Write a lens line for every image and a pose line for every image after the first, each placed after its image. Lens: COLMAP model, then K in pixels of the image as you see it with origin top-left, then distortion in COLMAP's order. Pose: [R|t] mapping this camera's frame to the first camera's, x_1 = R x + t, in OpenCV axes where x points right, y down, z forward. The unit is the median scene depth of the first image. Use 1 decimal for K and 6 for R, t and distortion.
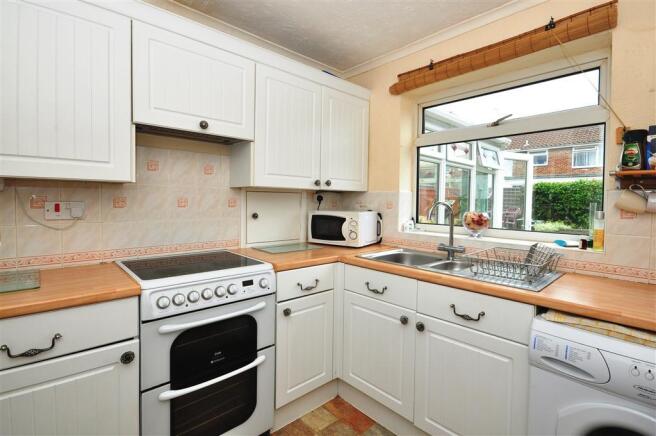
lens RADIAL K [[306.5, 0, 328.7], [0, 306.5, 198.6], [0, 0, 1]] dist [-0.000619, -0.000268]
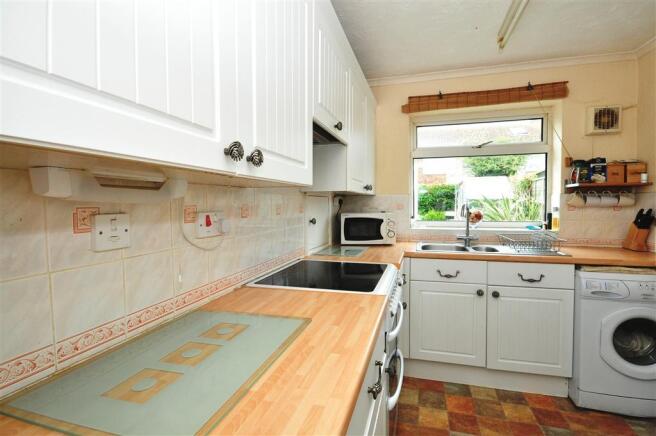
lens RADIAL K [[305.2, 0, 330.0], [0, 305.2, 204.6], [0, 0, 1]] dist [-0.001541, -0.000141]
pose [[0.854092, -0.021841, 0.519663, -0.922369], [0.015465, 0.999743, 0.016600, -0.015166], [-0.519892, -0.006141, 0.854210, 0.200825]]
